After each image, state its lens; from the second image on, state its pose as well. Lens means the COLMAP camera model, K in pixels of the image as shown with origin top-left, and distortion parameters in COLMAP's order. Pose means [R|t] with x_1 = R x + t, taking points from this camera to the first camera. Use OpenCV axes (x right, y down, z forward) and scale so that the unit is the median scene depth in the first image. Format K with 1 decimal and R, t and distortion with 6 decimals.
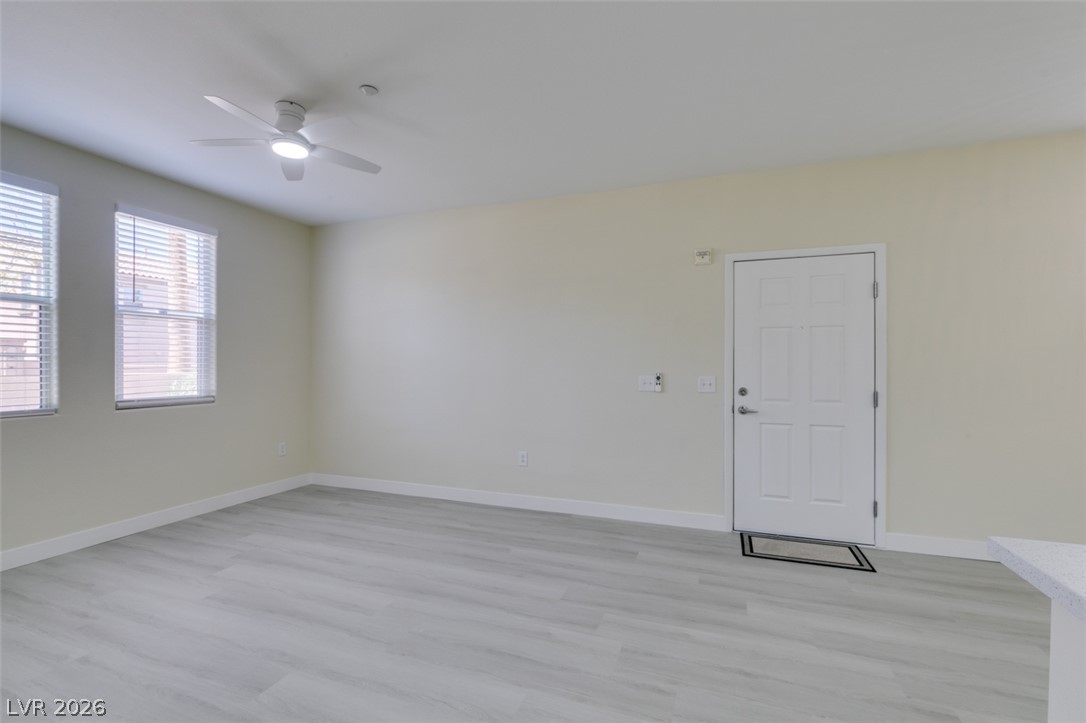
lens RADIAL K [[486.5, 0, 540.2], [0, 486.5, 367.6], [0, 0, 1]] dist [0.002051, -0.002403]
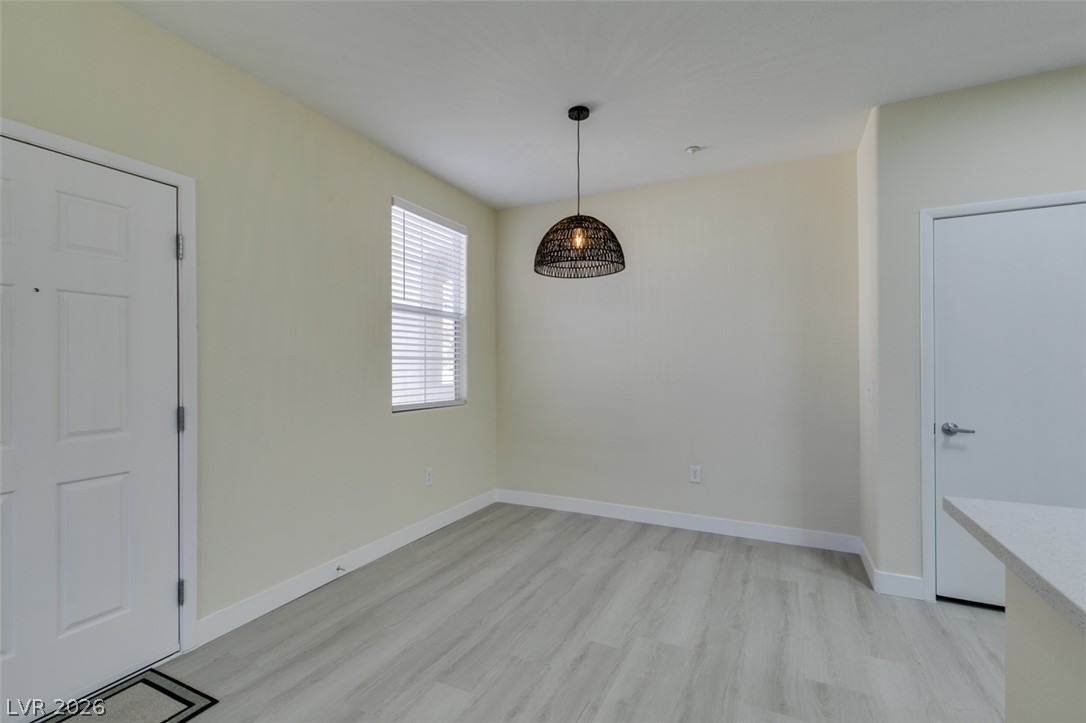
lens RADIAL K [[486.5, 0, 539.1], [0, 486.5, 361.8], [0, 0, 1]] dist [0.002051, -0.002403]
pose [[0.100293, 0.002312, 0.994955, 0.102164], [0.007238, 0.999969, -0.003053, -0.004151], [-0.994932, 0.007508, 0.100273, 0.466000]]
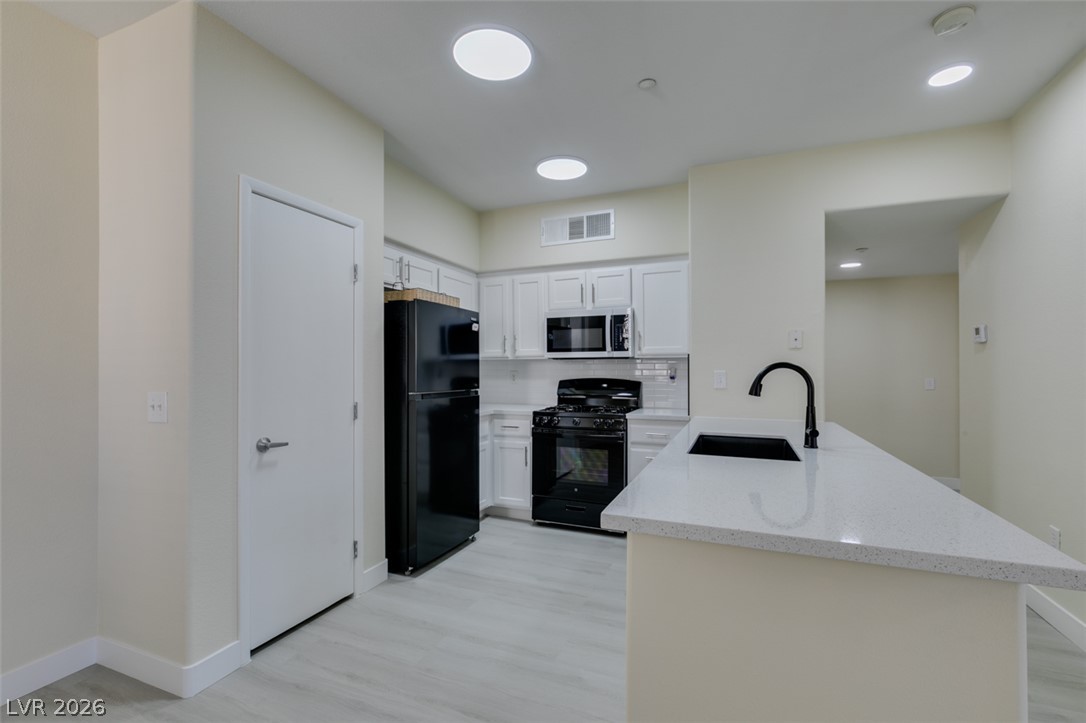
lens RADIAL K [[486.5, 0, 541.6], [0, 486.5, 365.1], [0, 0, 1]] dist [0.002051, -0.002403]
pose [[-0.999564, -0.001340, 0.029502, 0.533058], [-0.001397, 0.999997, -0.001914, -0.002436], [-0.029499, -0.001955, -0.999563, 0.538804]]
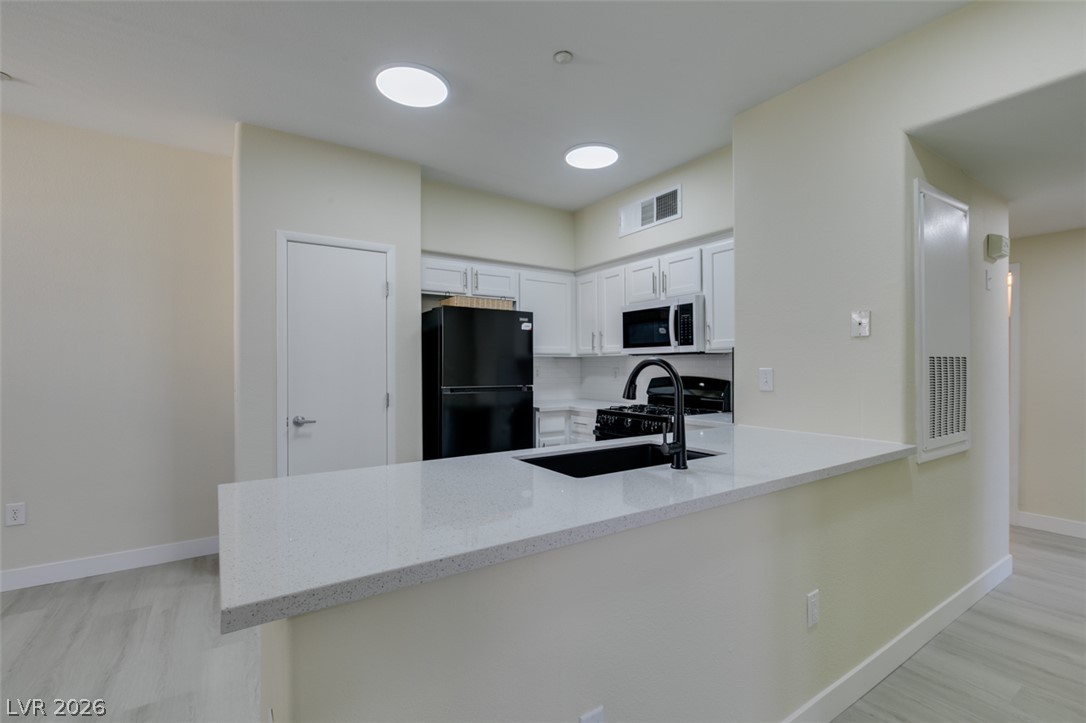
lens RADIAL K [[486.5, 0, 540.4], [0, 486.5, 364.6], [0, 0, 1]] dist [0.002051, -0.002403]
pose [[-0.813431, 0.000392, 0.581661, 0.036477], [0.003474, 0.999985, 0.004185, -0.003624], [-0.581651, 0.005425, -0.813420, 0.376973]]
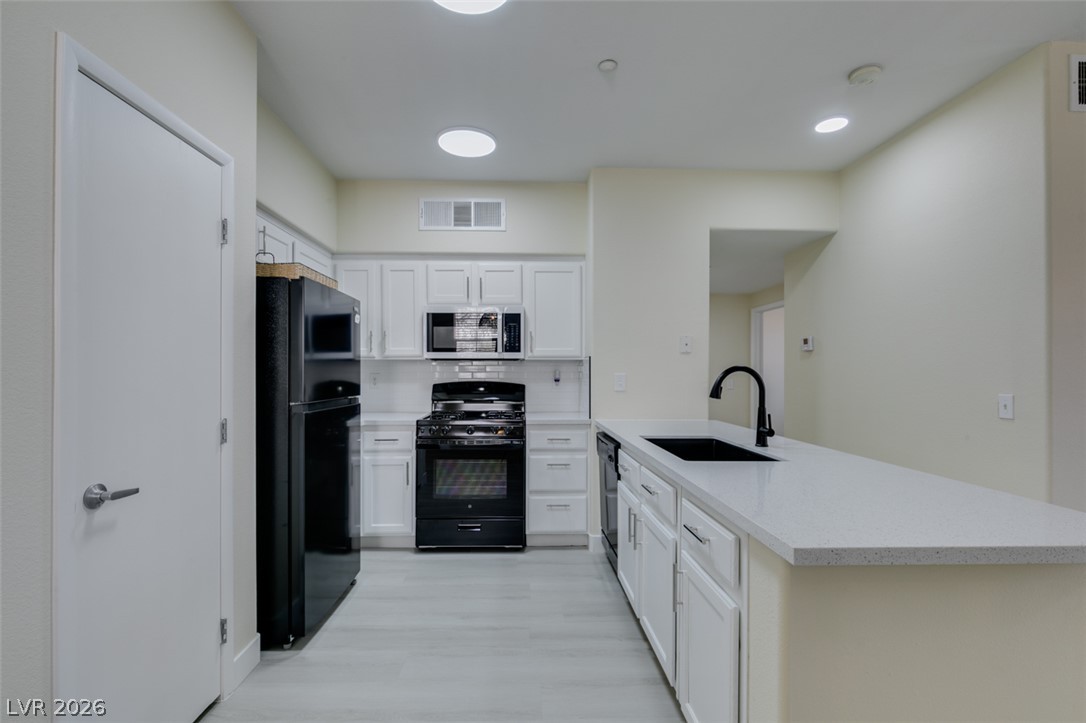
lens RADIAL K [[486.5, 0, 537.2], [0, 486.5, 368.7], [0, 0, 1]] dist [0.002051, -0.002403]
pose [[-0.922562, -0.006313, -0.385796, 0.745237], [-0.006400, 0.999979, -0.001058, -0.000690], [0.385795, 0.001493, -0.922583, 0.396224]]
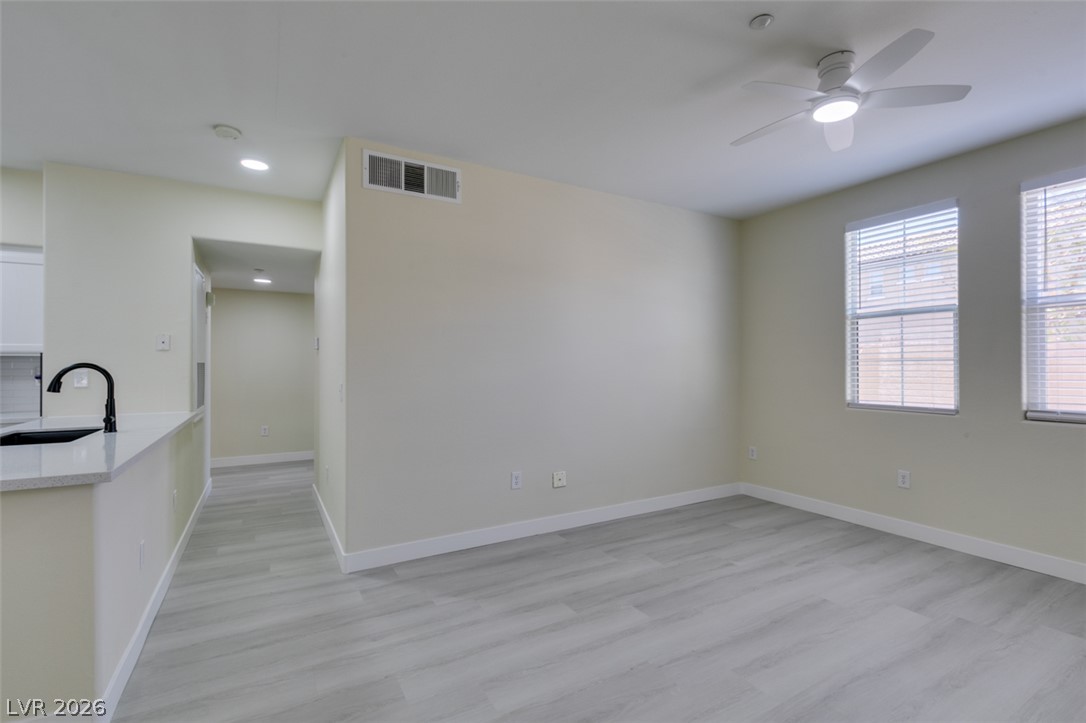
lens RADIAL K [[486.5, 0, 540.0], [0, 486.5, 363.2], [0, 0, 1]] dist [0.002051, -0.002403]
pose [[-0.642446, -0.006836, -0.766300, 0.359134], [-0.004301, 0.999977, -0.005315, -0.005813], [0.766318, -0.000119, -0.642461, 0.919099]]
